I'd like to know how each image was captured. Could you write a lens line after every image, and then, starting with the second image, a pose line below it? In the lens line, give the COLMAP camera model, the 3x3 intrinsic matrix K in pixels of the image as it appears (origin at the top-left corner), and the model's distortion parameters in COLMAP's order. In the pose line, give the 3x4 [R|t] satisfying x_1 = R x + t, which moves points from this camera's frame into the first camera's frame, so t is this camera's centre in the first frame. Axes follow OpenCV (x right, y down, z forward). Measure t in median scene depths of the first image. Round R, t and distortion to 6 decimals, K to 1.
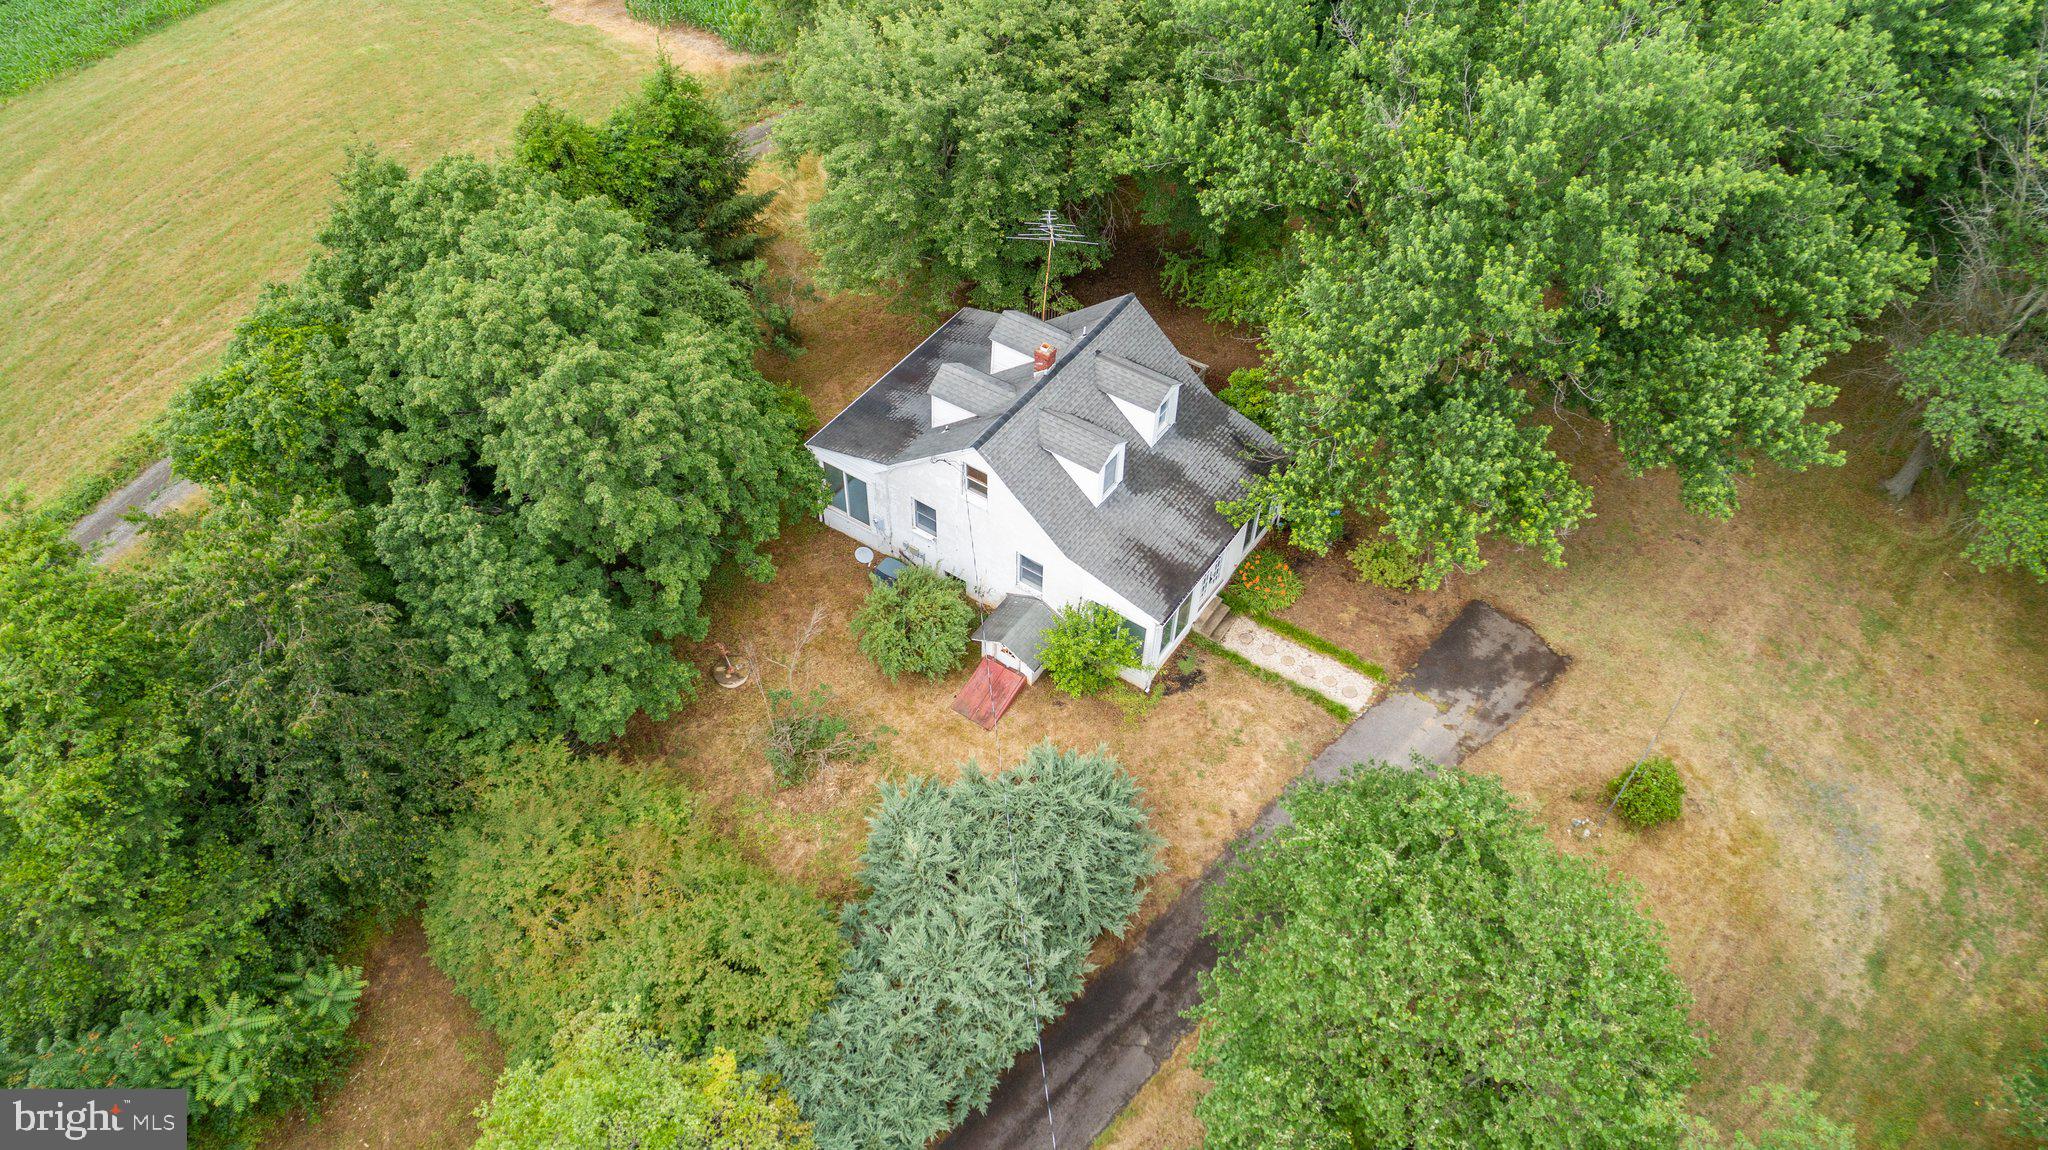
lens RADIAL K [[1384.0, 0, 1022.6], [0, 1384.0, 576.9], [0, 0, 1]] dist [-0.008823, 0.008260]
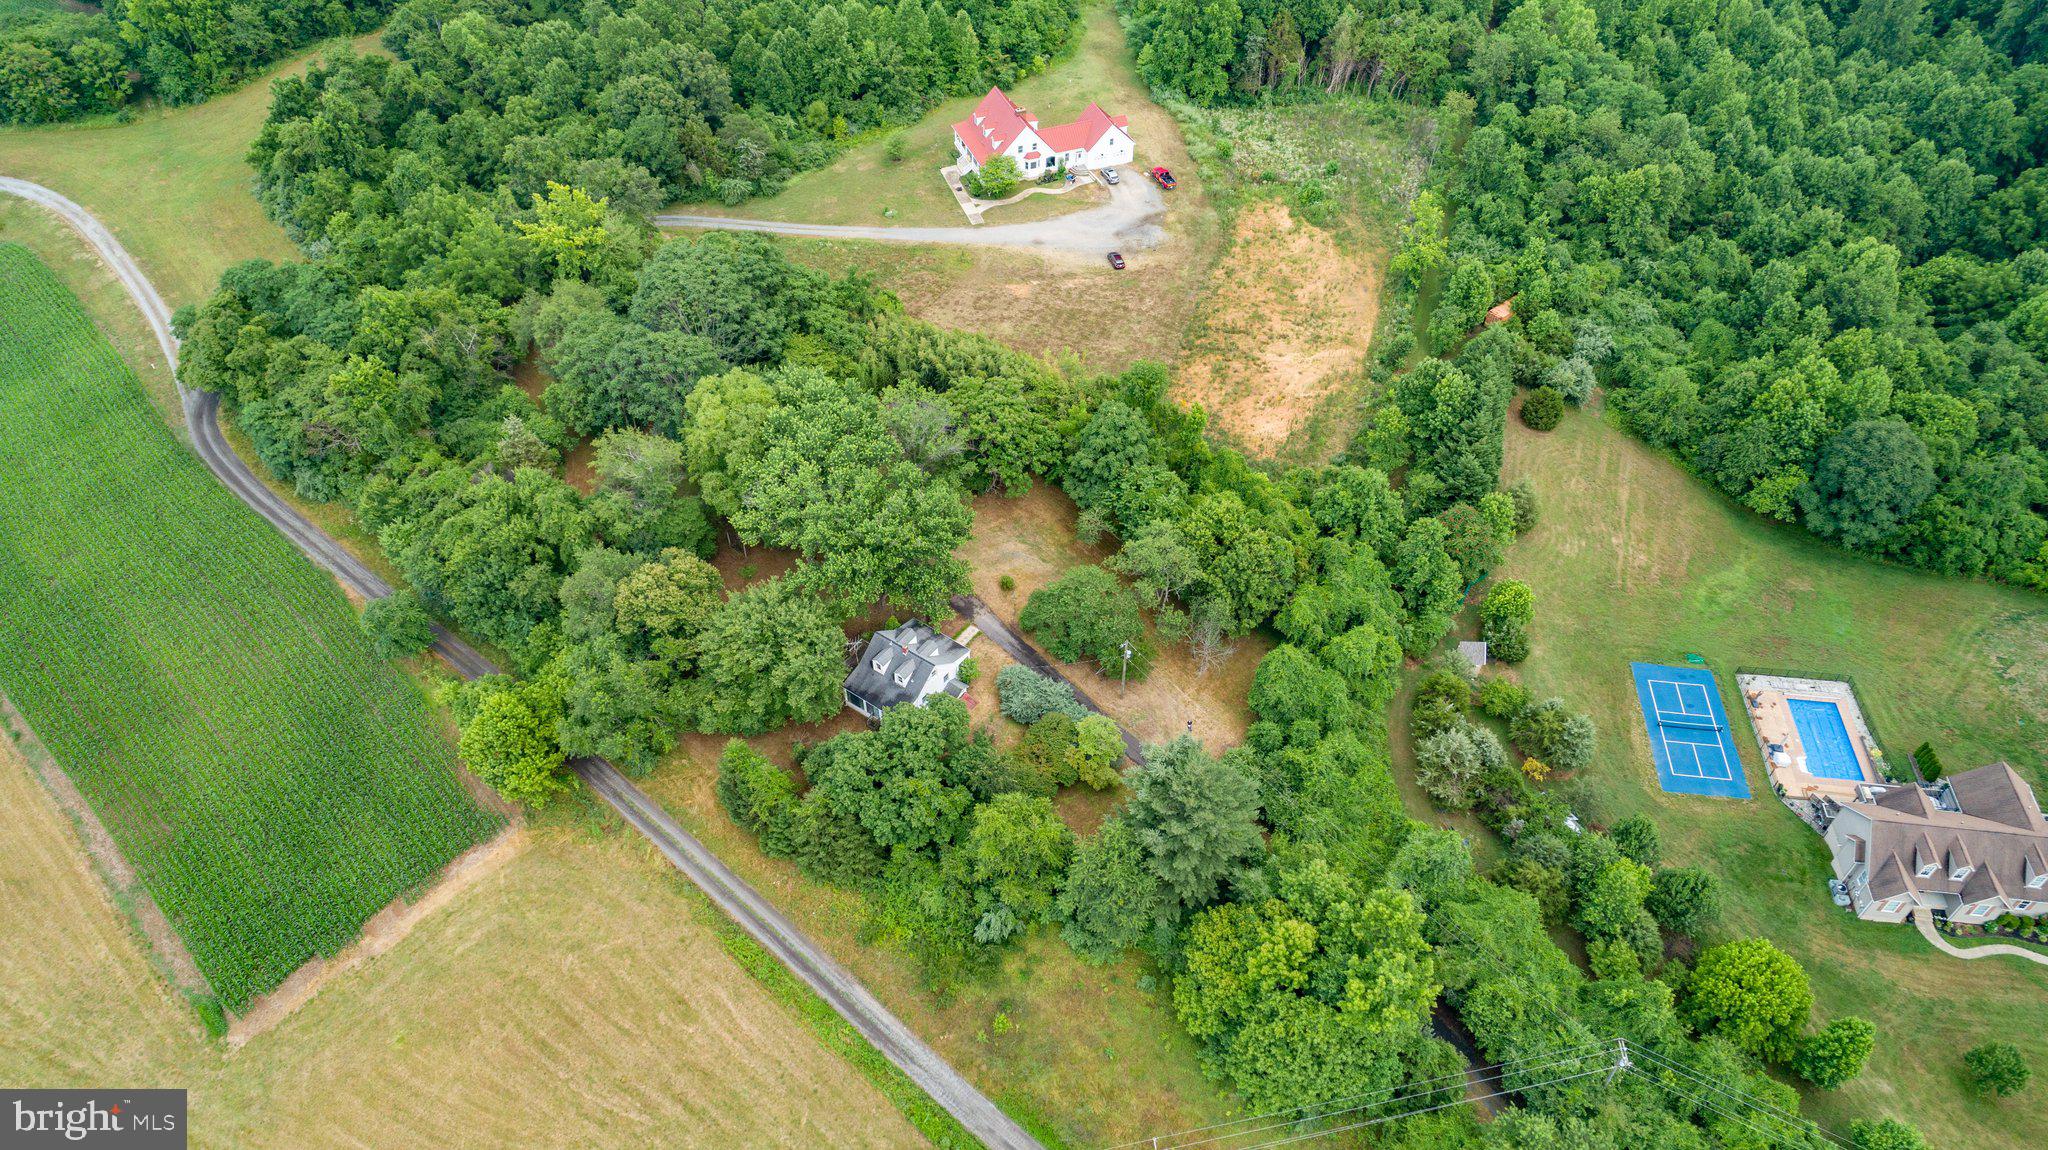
lens RADIAL K [[1384.0, 0, 1022.2], [0, 1384.0, 571.3], [0, 0, 1]] dist [-0.008823, 0.008260]
pose [[0.037066, -0.727200, 0.685424, -2.436054], [0.746640, 0.476035, 0.464672, -1.795160], [-0.664195, 0.494541, 0.560601, -1.465612]]
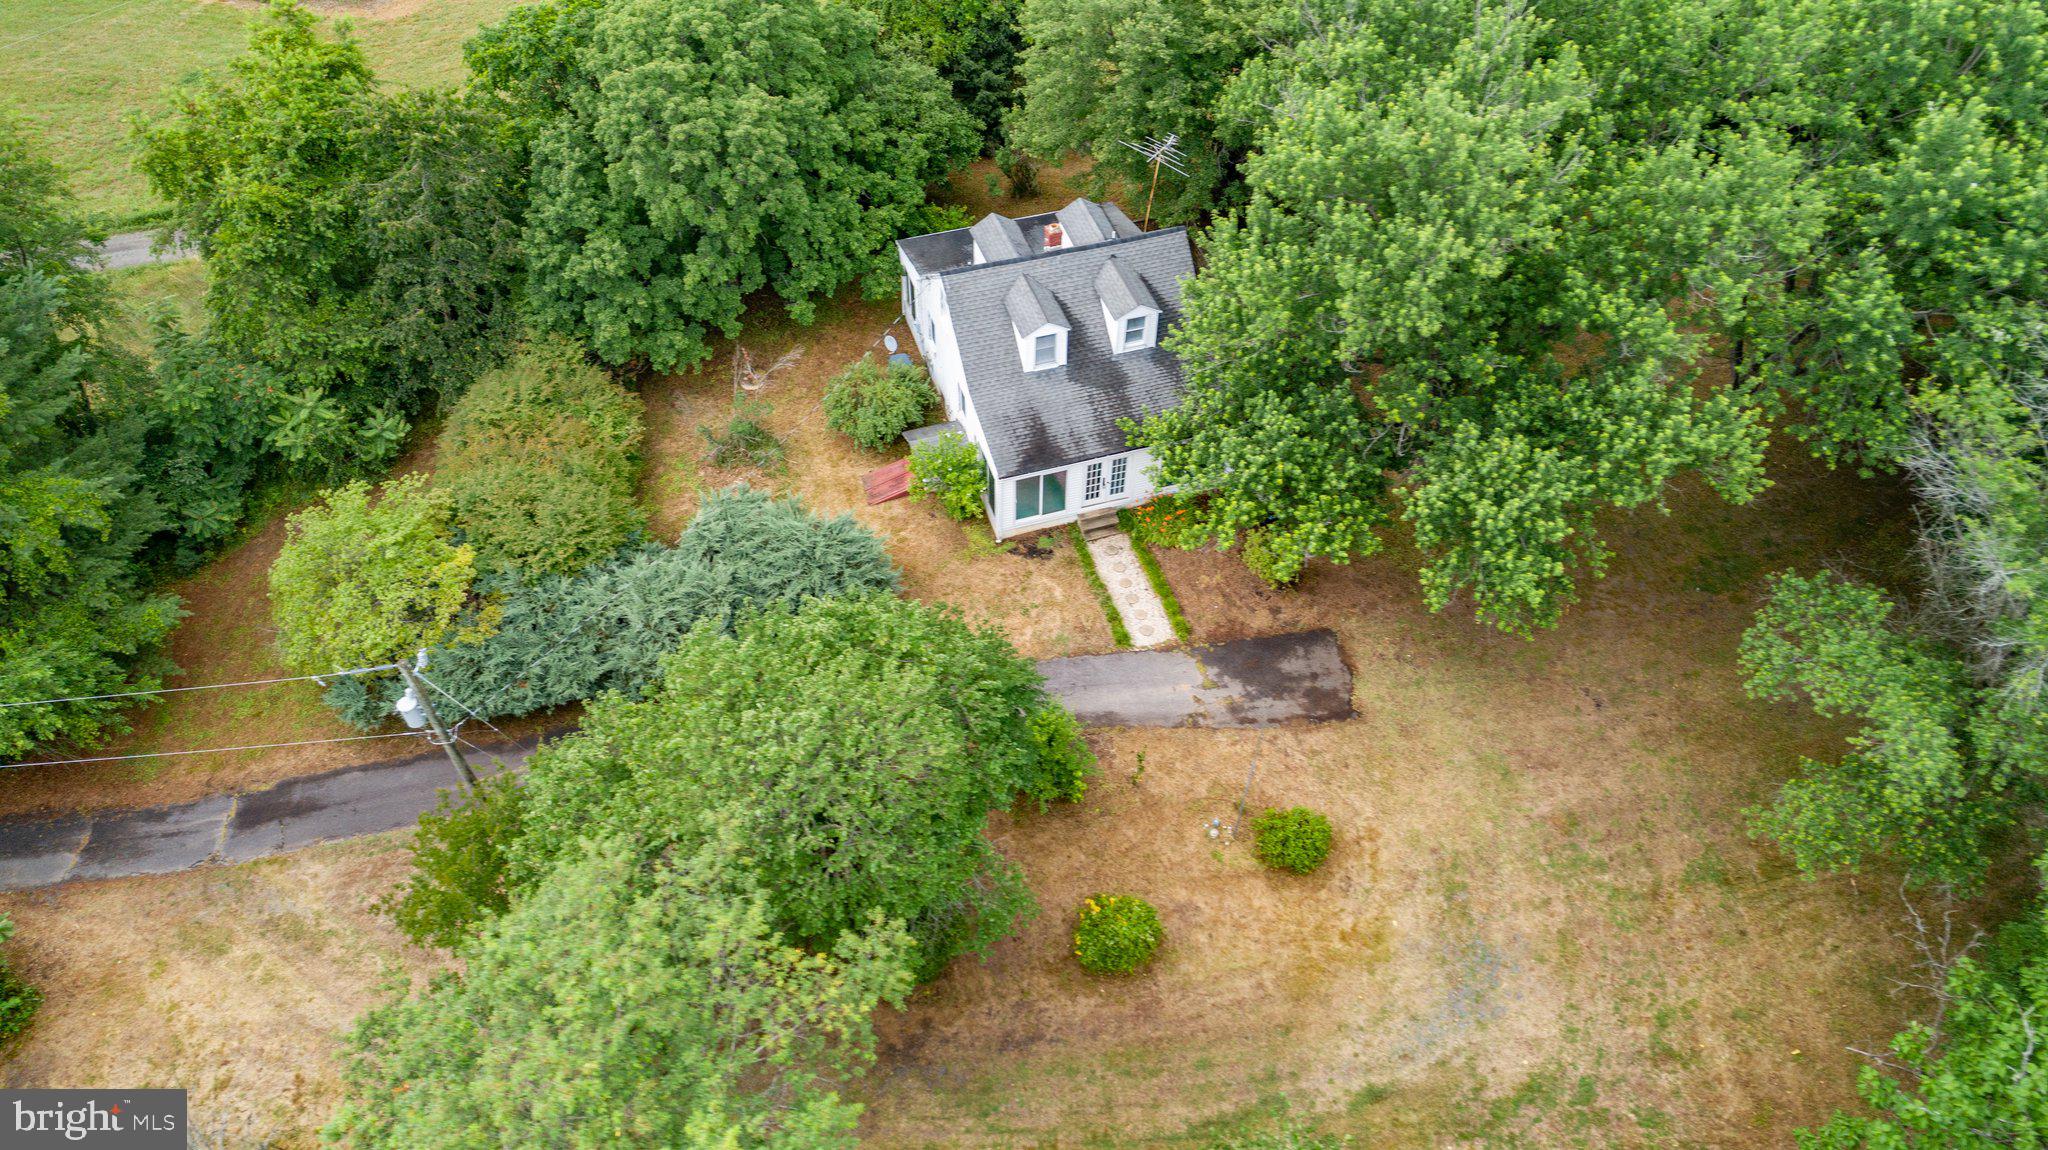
lens RADIAL K [[1384.0, 0, 1019.6], [0, 1384.0, 580.2], [0, 0, 1]] dist [-0.008823, 0.008260]
pose [[0.784491, 0.470821, -0.403610, 0.581165], [-0.459679, 0.878349, 0.131145, -0.046651], [0.416256, 0.082649, 0.905483, -0.013822]]
